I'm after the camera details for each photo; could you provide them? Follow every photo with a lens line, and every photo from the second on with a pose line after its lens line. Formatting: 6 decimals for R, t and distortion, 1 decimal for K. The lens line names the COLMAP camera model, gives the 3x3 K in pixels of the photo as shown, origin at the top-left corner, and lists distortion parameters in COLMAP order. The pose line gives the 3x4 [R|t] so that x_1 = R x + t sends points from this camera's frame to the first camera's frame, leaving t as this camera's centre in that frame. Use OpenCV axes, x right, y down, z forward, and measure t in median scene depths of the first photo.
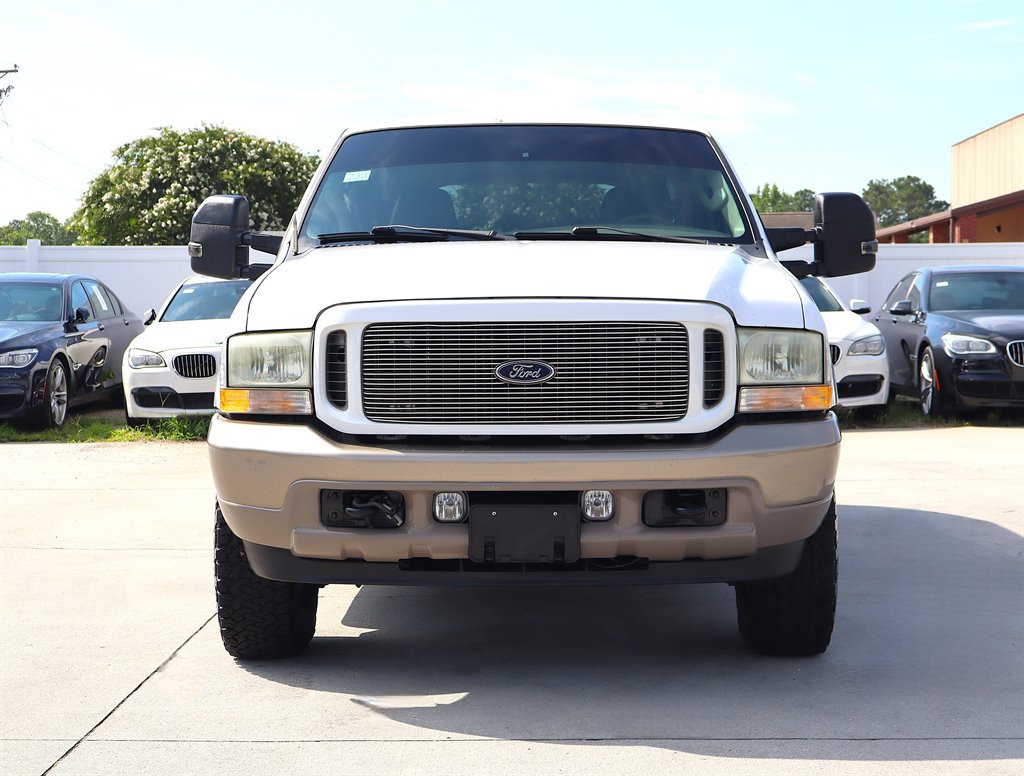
lens RADIAL K [[1777.1, 0, 512.0], [0, 1777.1, 388.0], [0, 0, 1]] dist [0.022303, -0.050038]
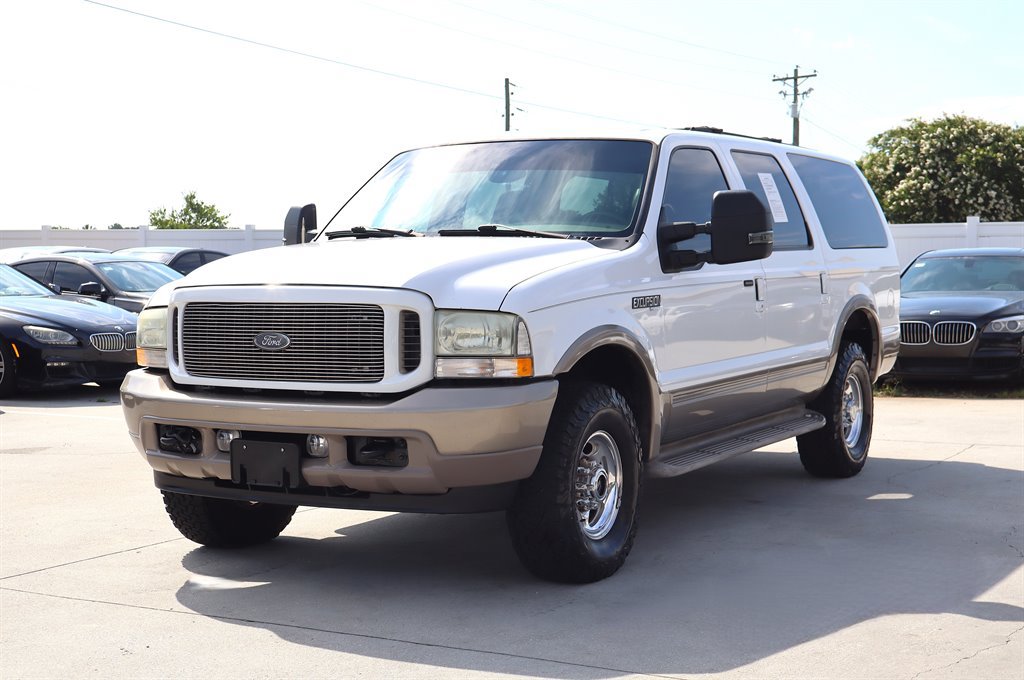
lens RADIAL K [[1528.4, 0, 512.0], [0, 1528.4, 340.0], [0, 0, 1]] dist [0.024599, 0.118342]
pose [[0.884000, 0.023323, -0.466905, 0.288325], [-0.024275, 0.999697, 0.003978, -0.007747], [0.466856, 0.007817, 0.884299, 0.033425]]
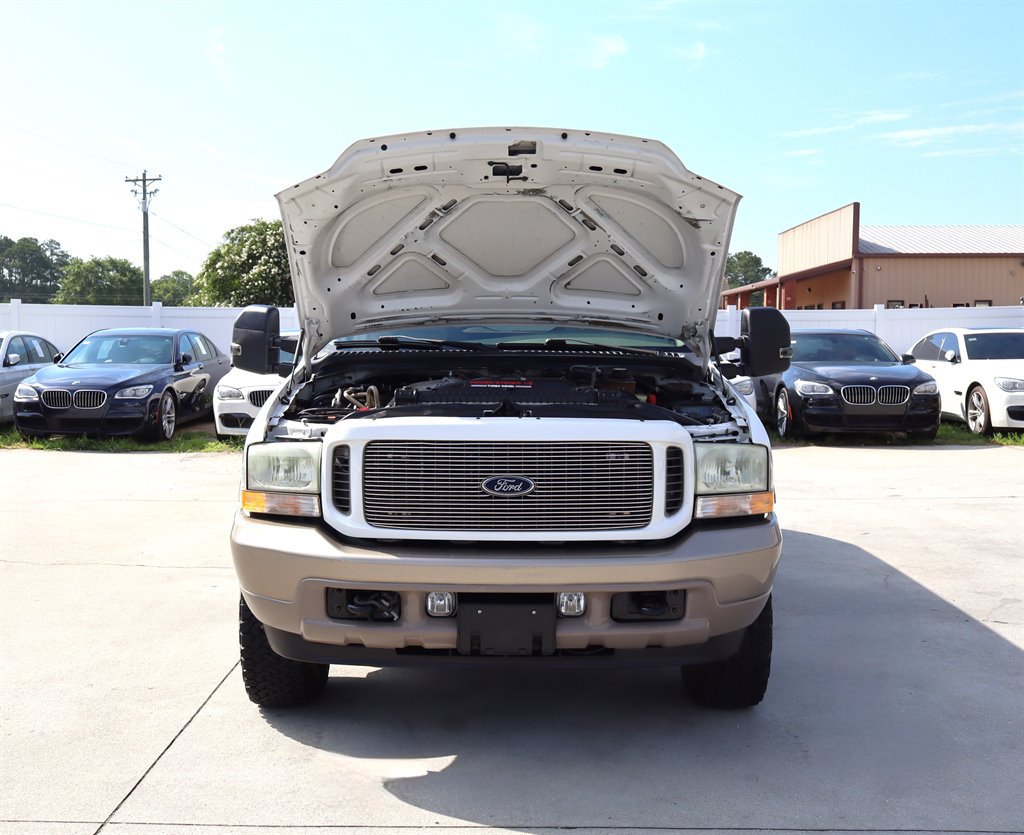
lens RADIAL K [[1156.5, 0, 489.0], [0, 1156.5, 418.6], [0, 0, 1]] dist [0.023488, 0.032214]
pose [[0.999968, 0.007751, 0.002149, -0.002770], [-0.007804, 0.999639, 0.025695, -0.029128], [-0.001949, -0.025711, 0.999668, 0.111881]]
